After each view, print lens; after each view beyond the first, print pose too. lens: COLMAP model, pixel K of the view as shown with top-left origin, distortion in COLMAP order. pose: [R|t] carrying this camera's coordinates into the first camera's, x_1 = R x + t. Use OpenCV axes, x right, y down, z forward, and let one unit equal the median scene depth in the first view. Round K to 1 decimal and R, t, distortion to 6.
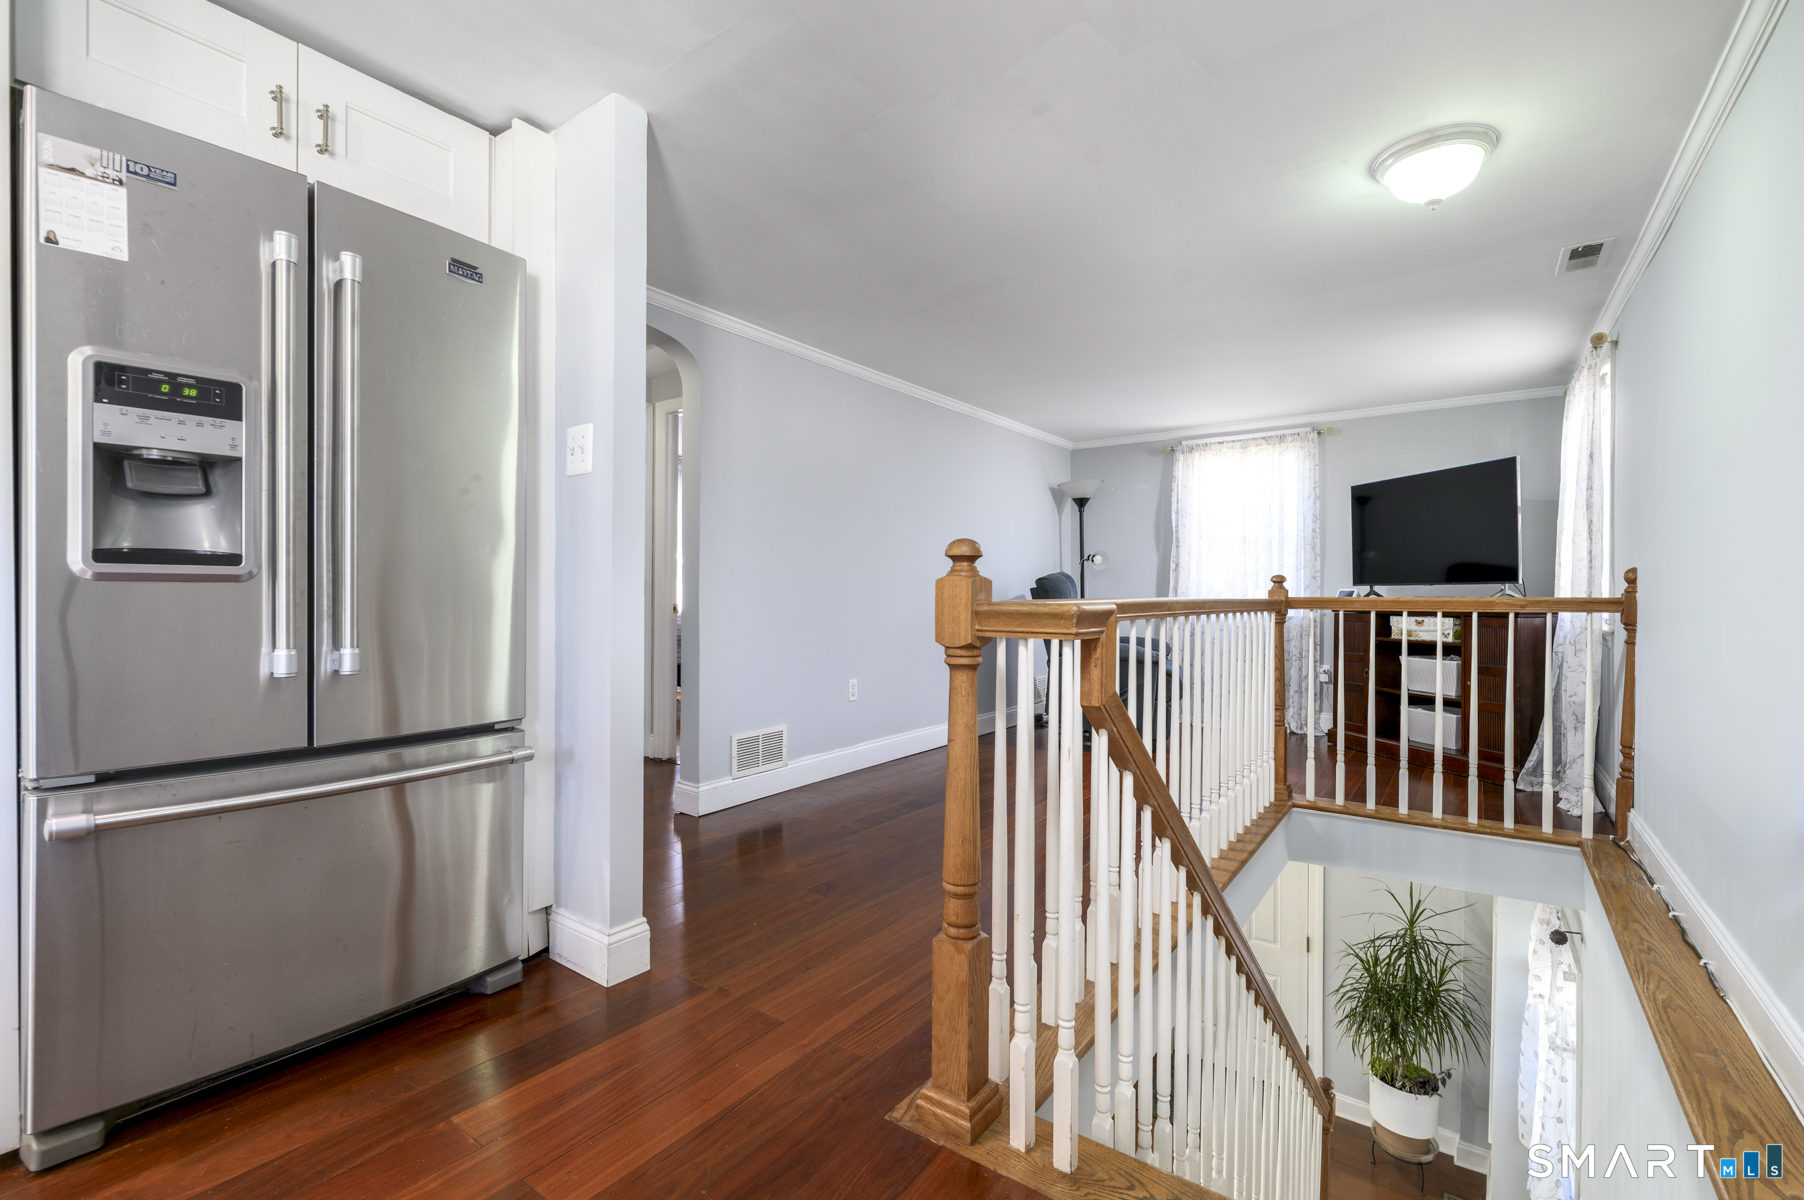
lens RADIAL K [[786.3, 0, 896.0], [0, 786.3, 596.4], [0, 0, 1]] dist [0.001082, -0.000050]
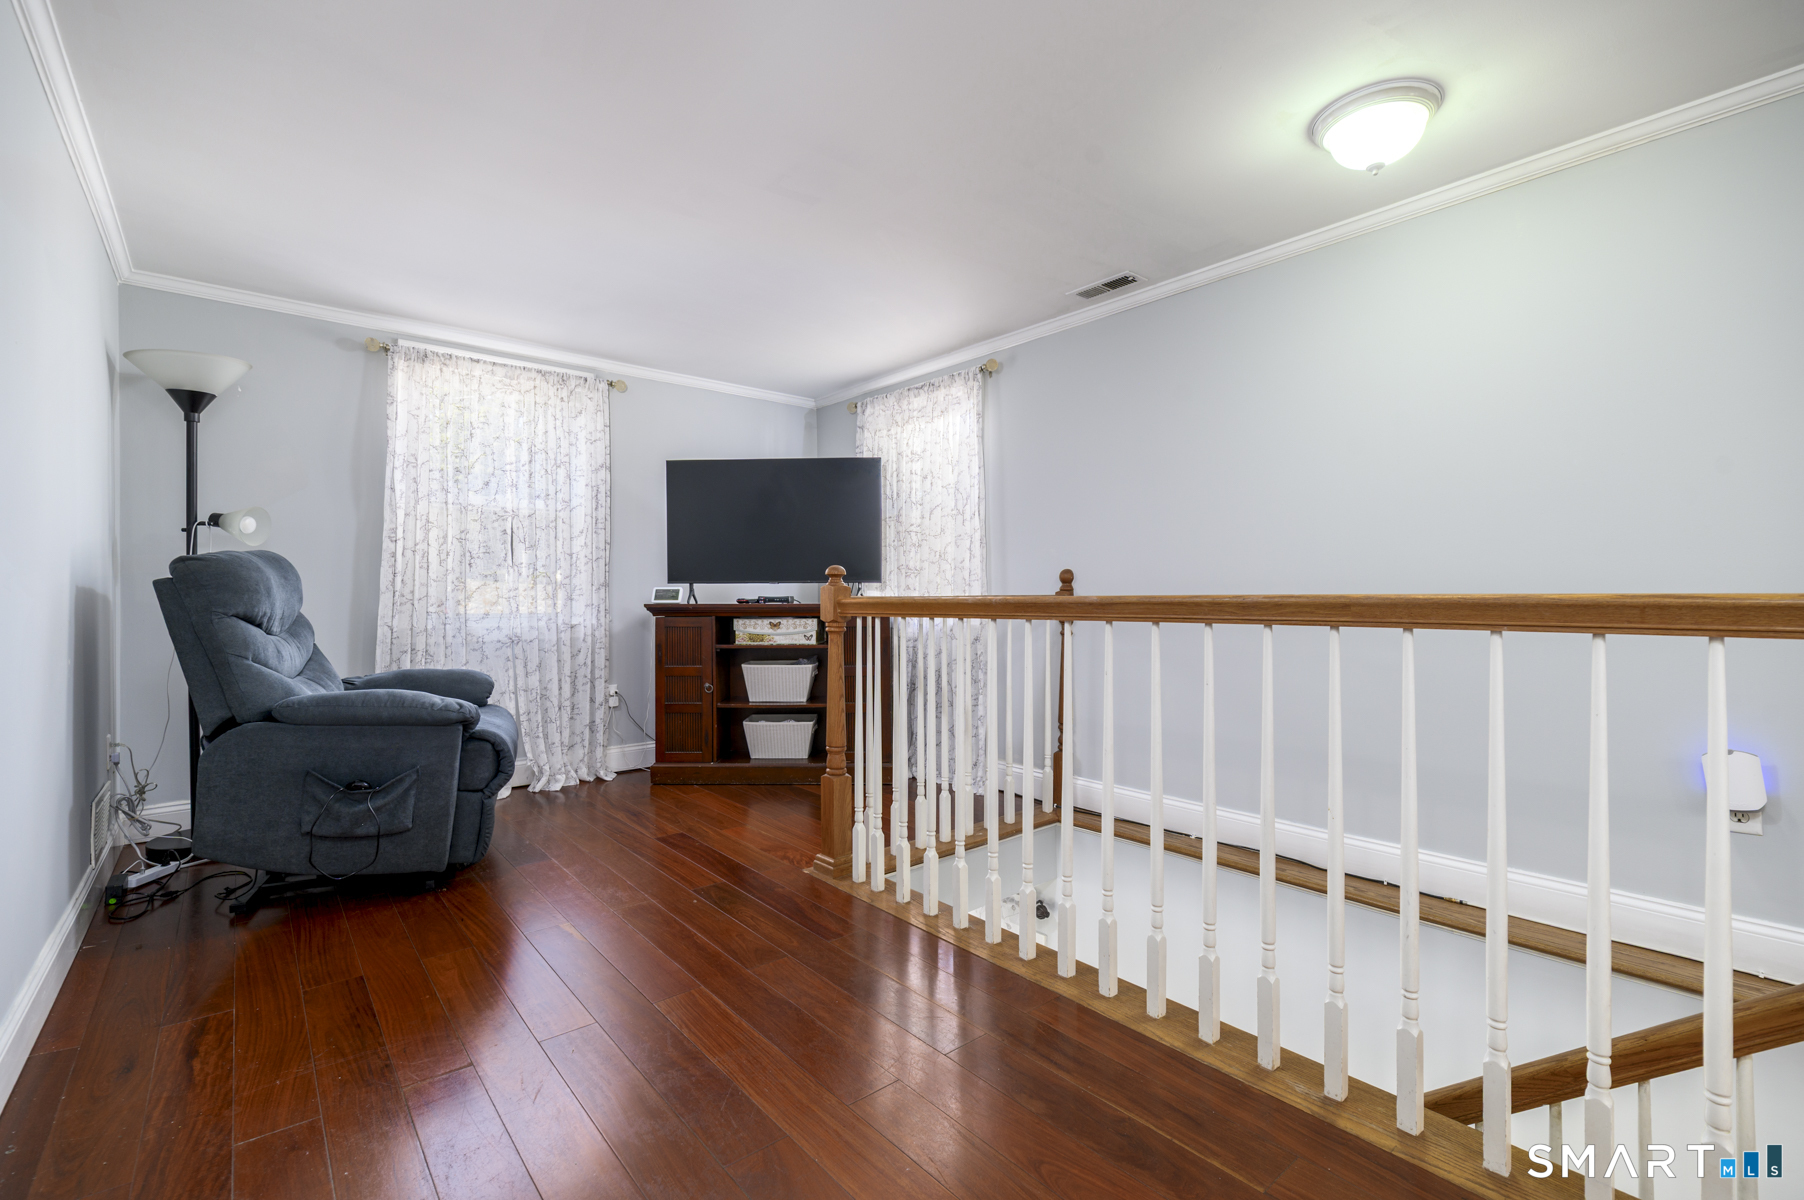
lens RADIAL K [[786.3, 0, 896.0], [0, 786.3, 596.4], [0, 0, 1]] dist [0.001082, -0.000050]
pose [[0.235653, -0.003389, 0.971831, -0.218455], [0.006300, 0.999978, 0.001960, -0.000253], [-0.971817, 0.005661, 0.235669, 0.828317]]
